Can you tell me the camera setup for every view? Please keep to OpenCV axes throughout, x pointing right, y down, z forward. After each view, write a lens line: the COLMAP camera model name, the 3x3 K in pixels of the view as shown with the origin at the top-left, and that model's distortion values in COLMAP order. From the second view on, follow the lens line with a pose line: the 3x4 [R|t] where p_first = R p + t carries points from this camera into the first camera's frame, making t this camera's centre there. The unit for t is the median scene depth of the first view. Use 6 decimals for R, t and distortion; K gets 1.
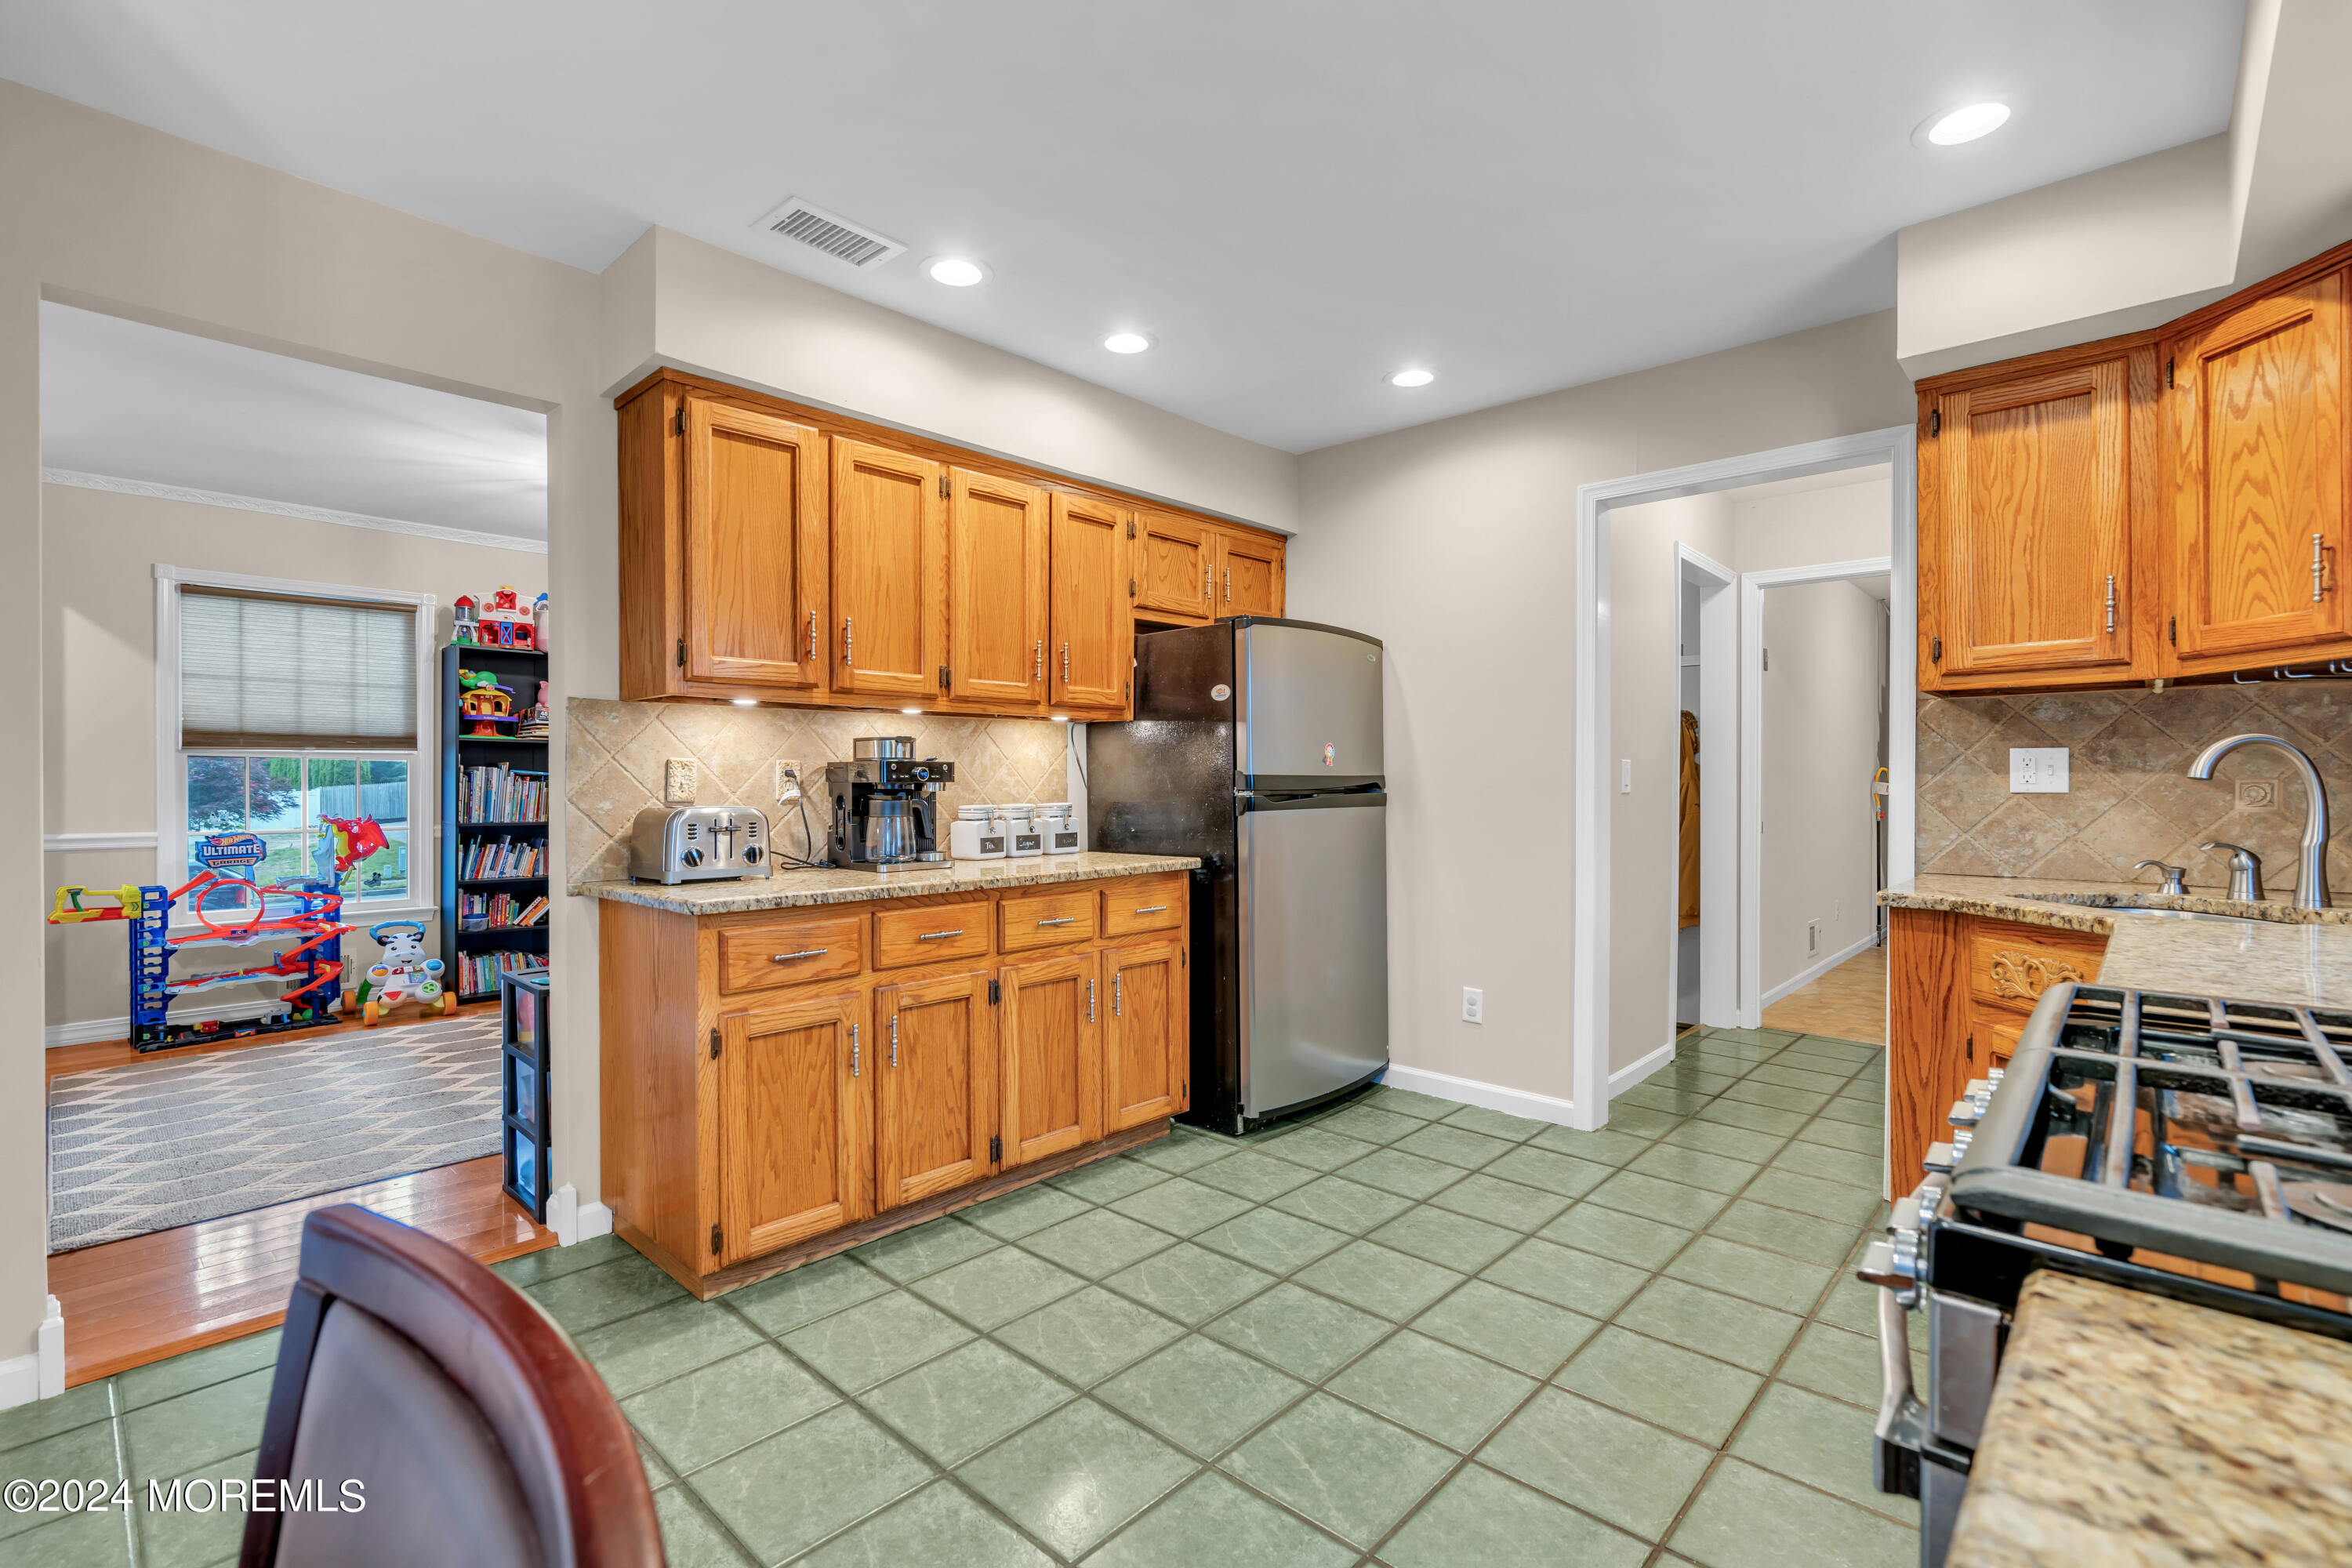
lens RADIAL K [[1058.4, 0, 1180.7], [0, 1058.4, 783.9], [0, 0, 1]] dist [-0.006072, 0.002156]
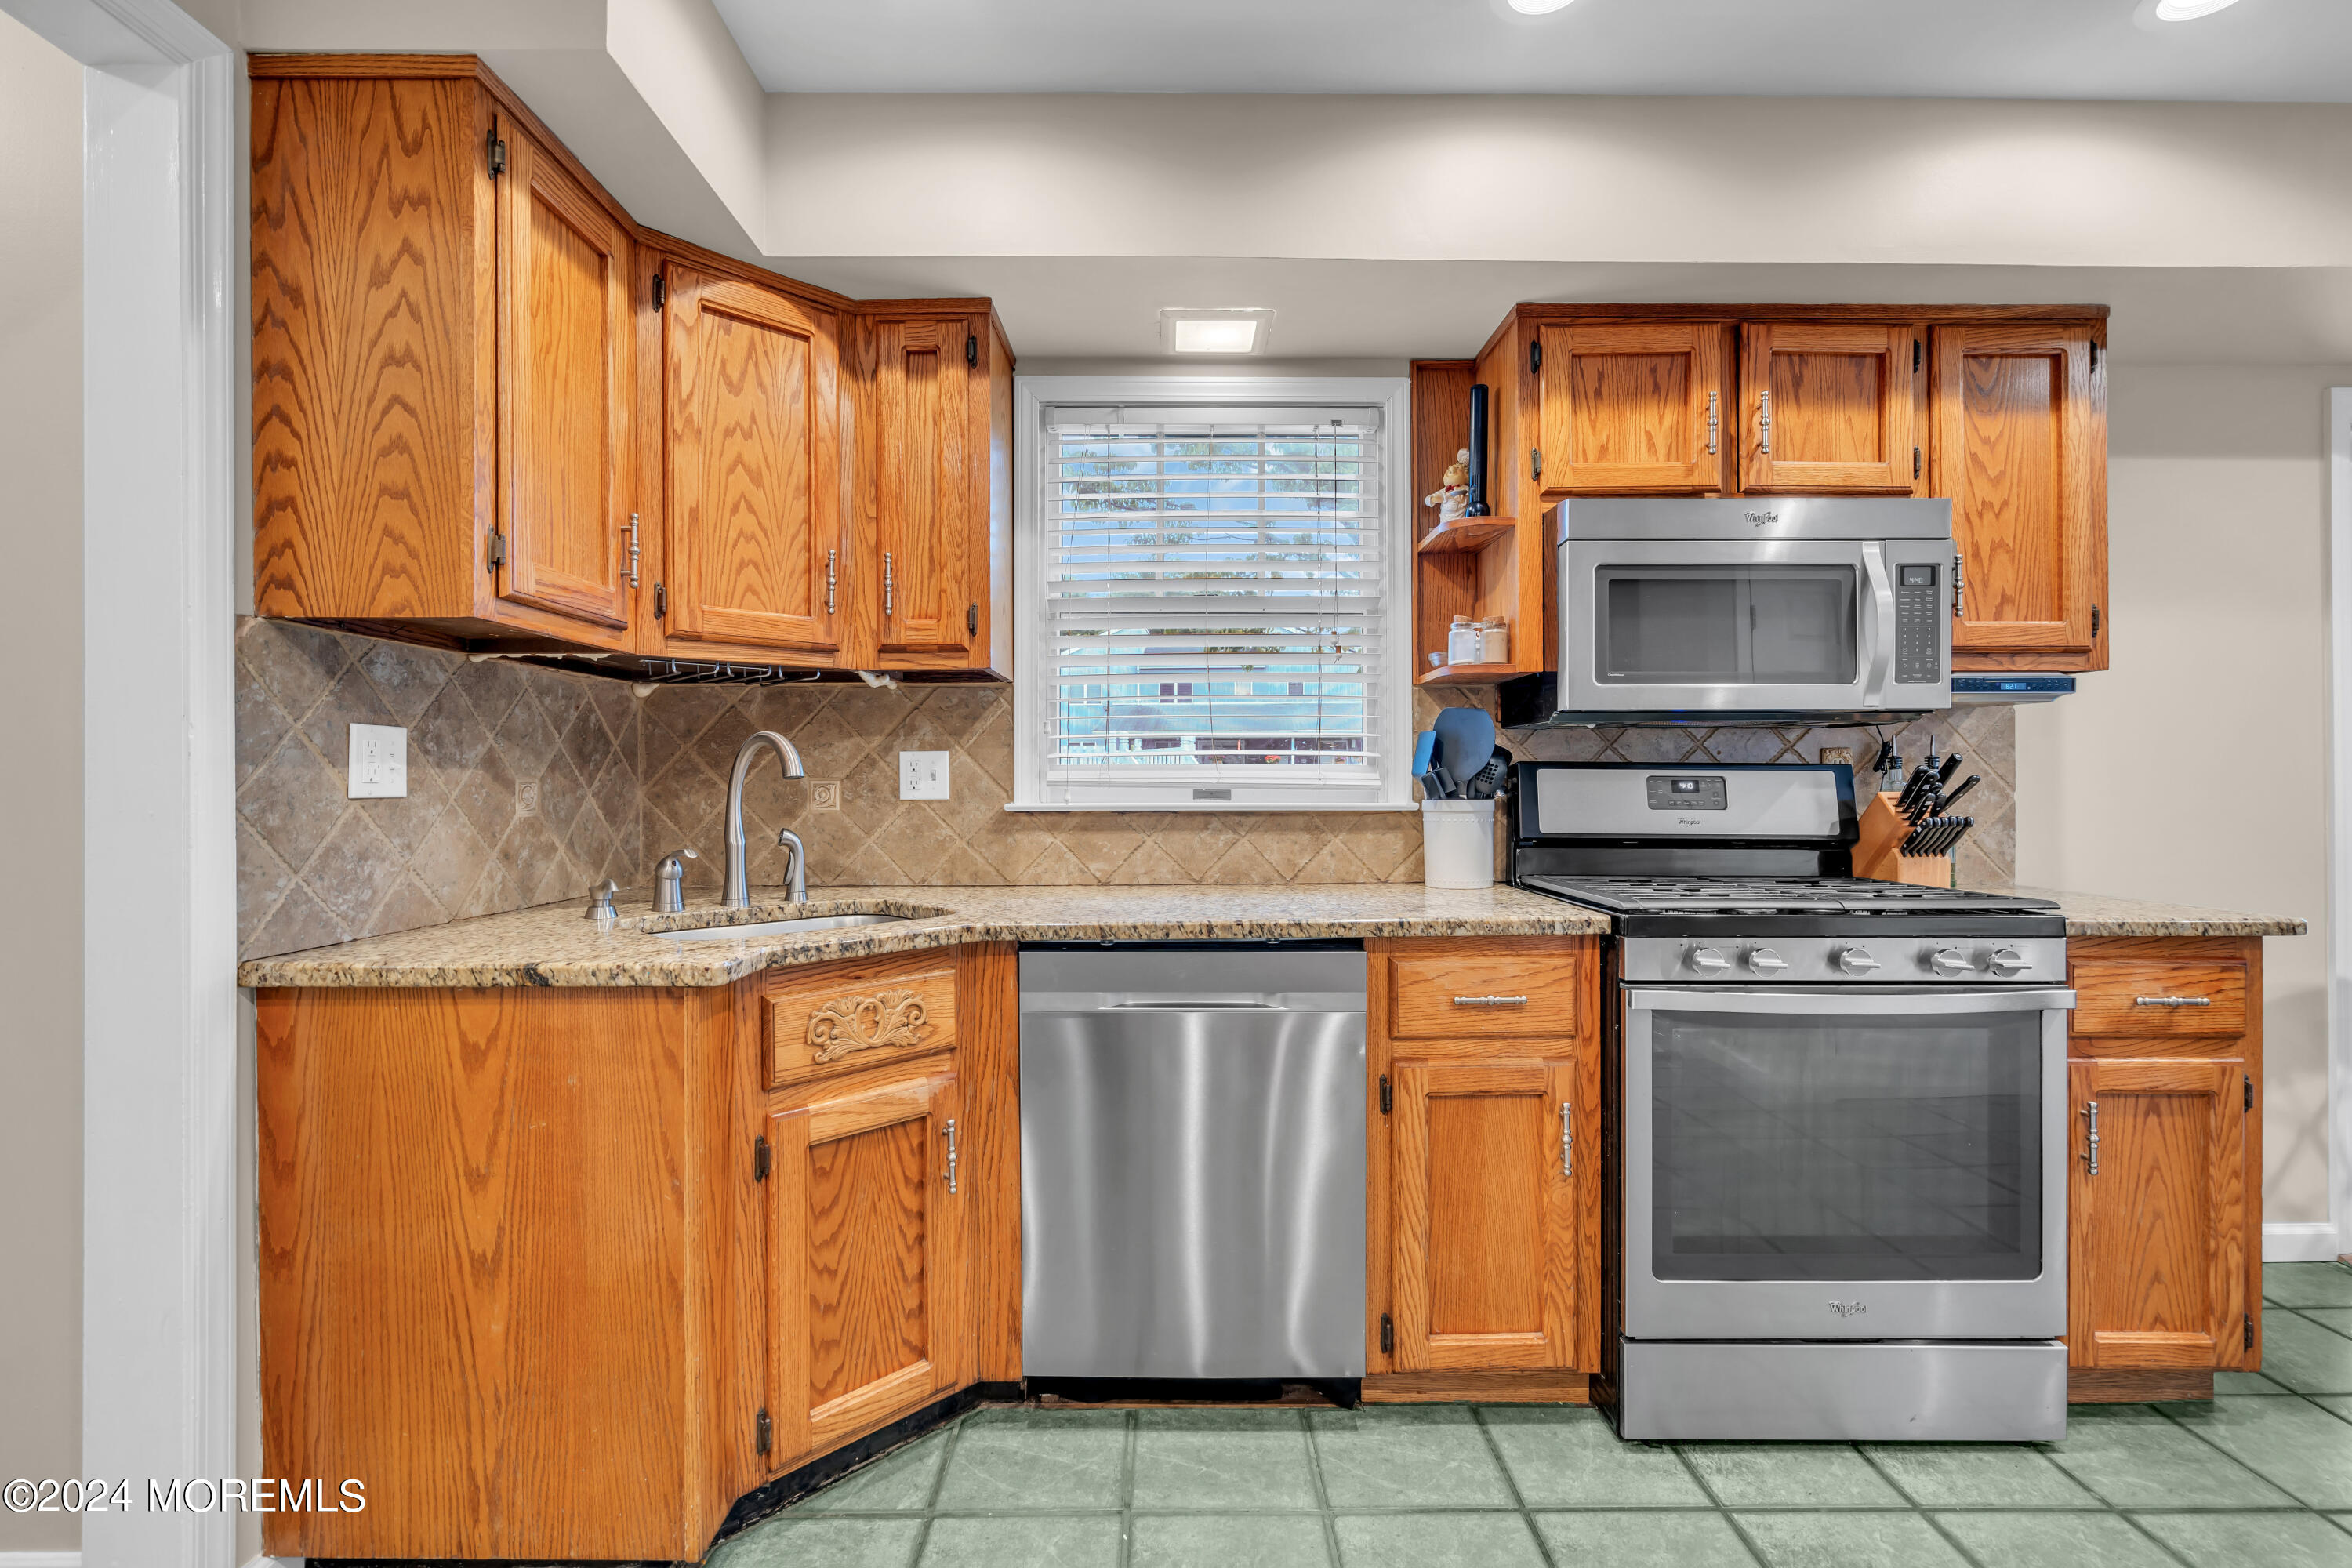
lens RADIAL K [[1058.4, 0, 1184.1], [0, 1058.4, 782.1], [0, 0, 1]] dist [-0.006072, 0.002156]
pose [[-0.682724, 0.000852, 0.730676, 0.035430], [0.000625, 1.000000, -0.000582, -0.000122], [-0.730676, 0.000060, -0.682724, 1.080963]]
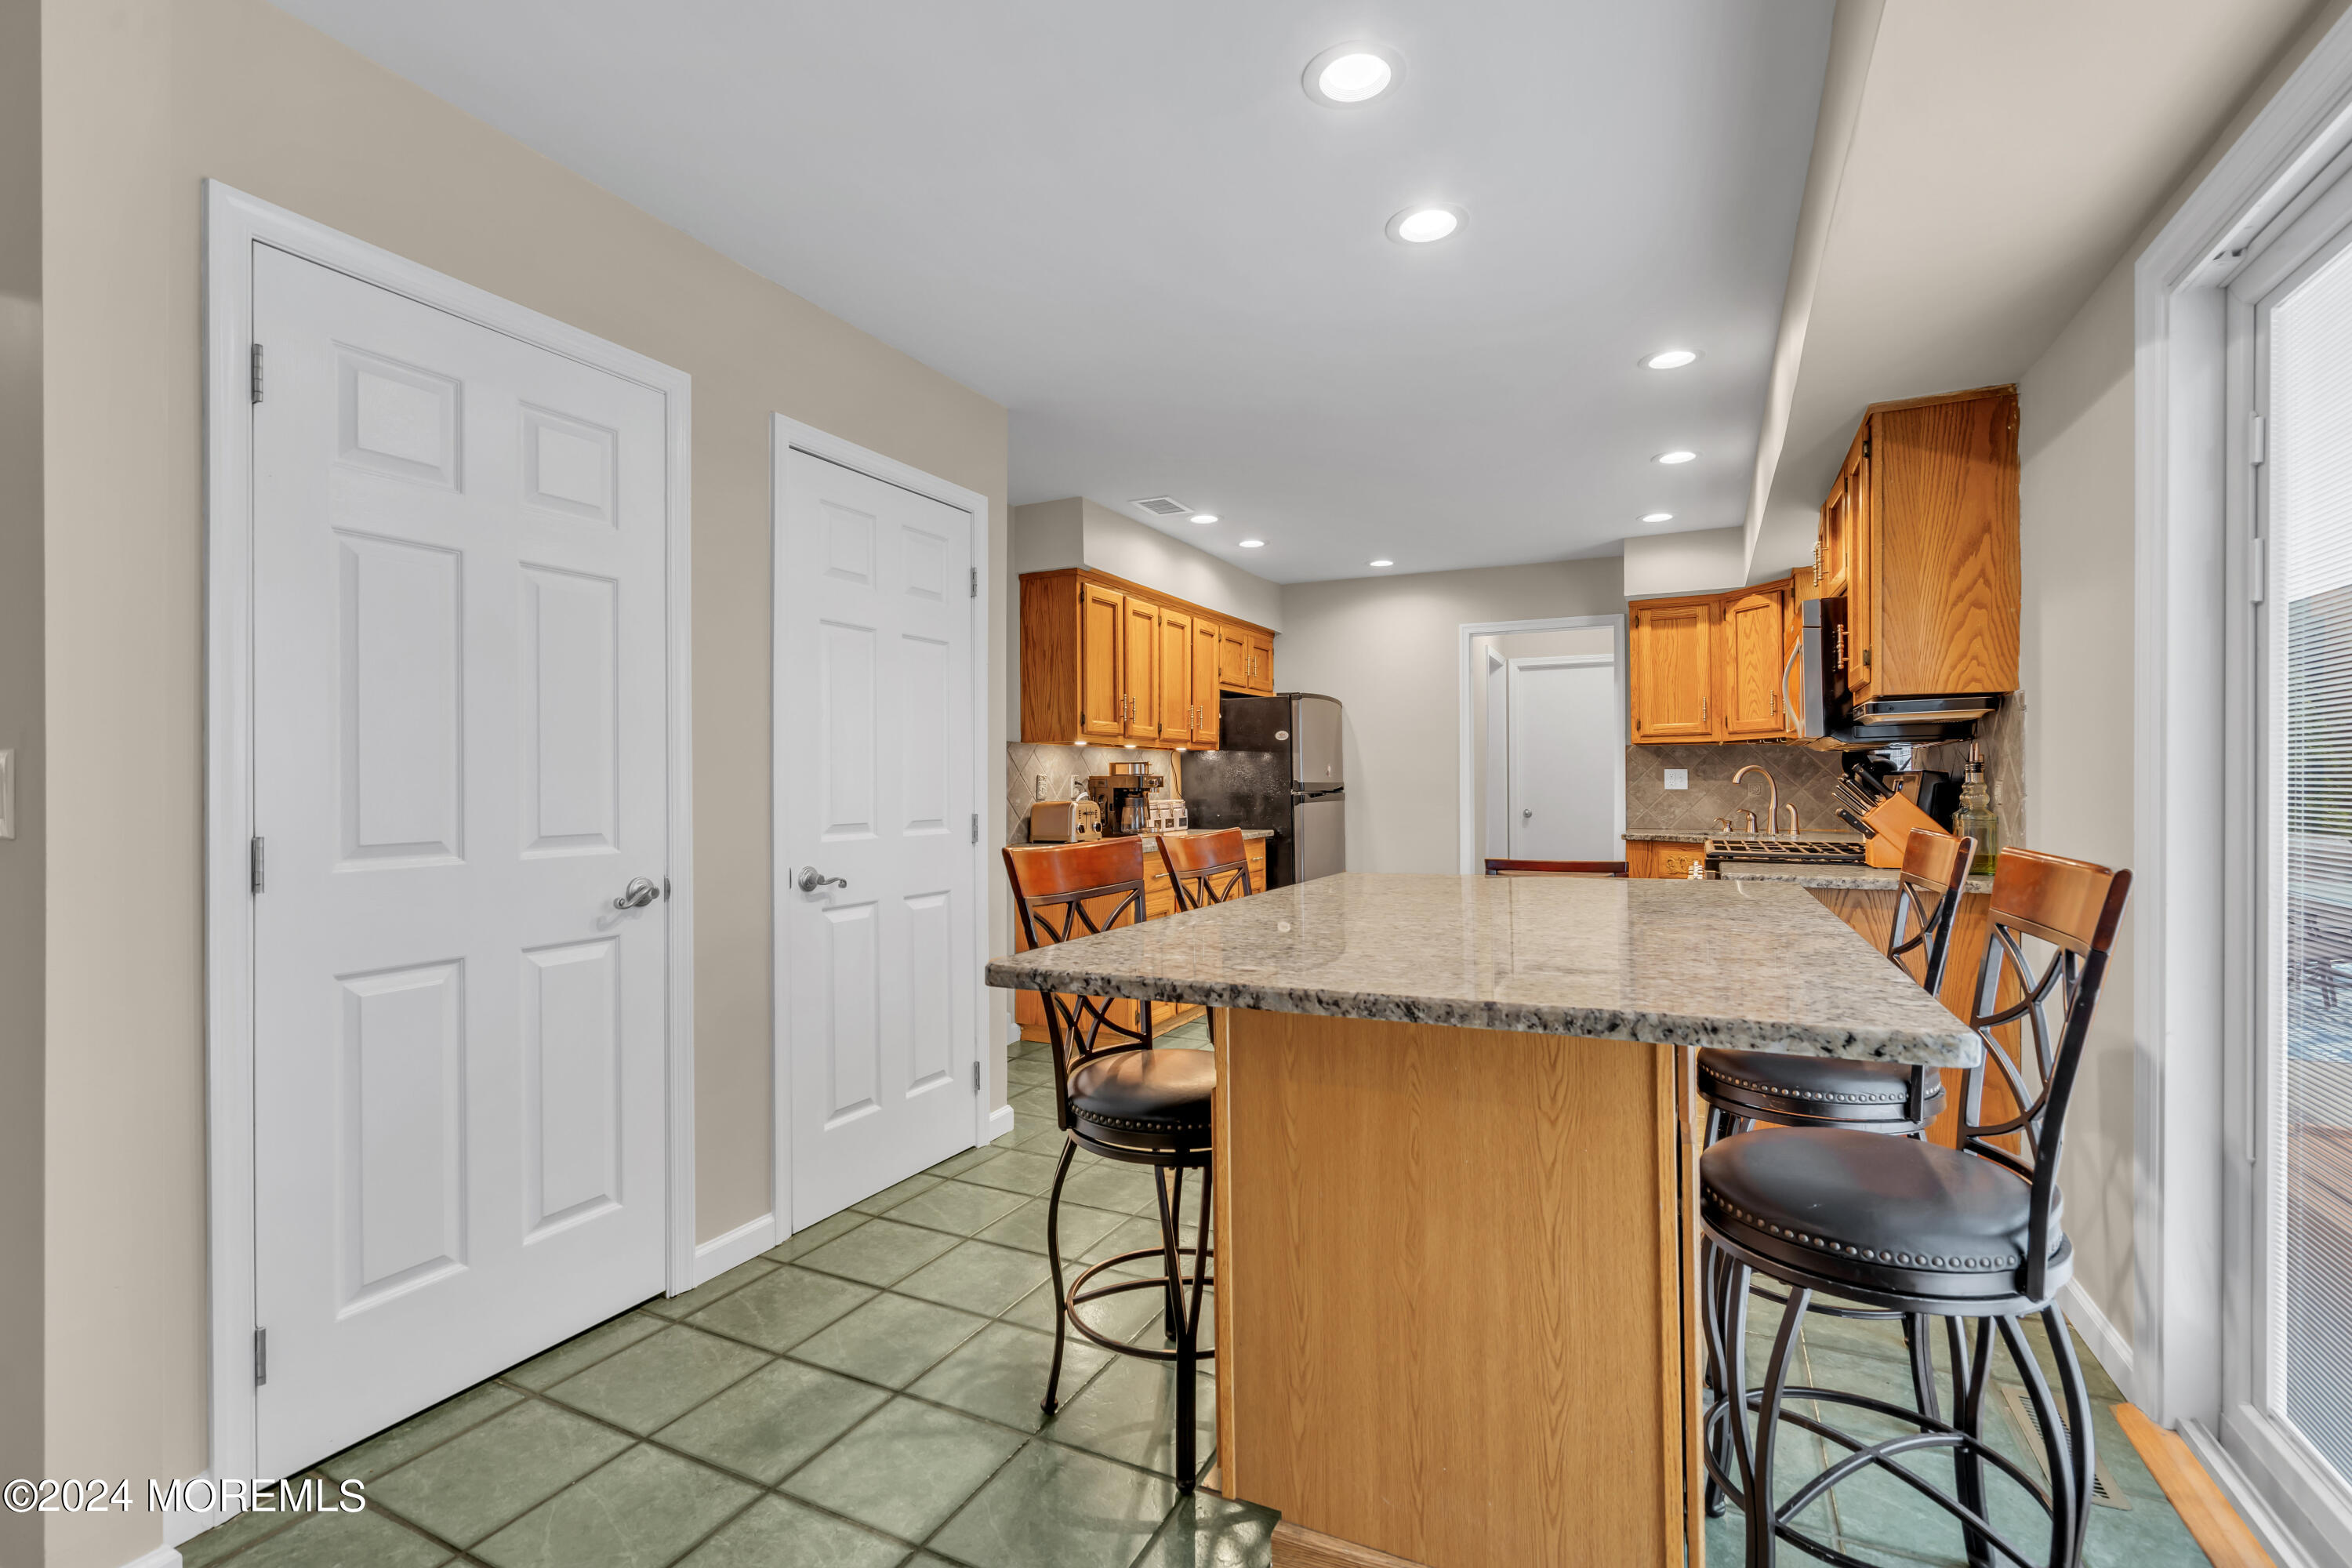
lens RADIAL K [[1058.4, 0, 1189.9], [0, 1058.4, 777.4], [0, 0, 1]] dist [-0.006072, 0.002156]
pose [[0.956311, -0.002325, 0.292341, -0.795851], [0.005738, 0.999925, -0.010819, 0.000923], [-0.292294, 0.012024, 0.956253, -0.806172]]
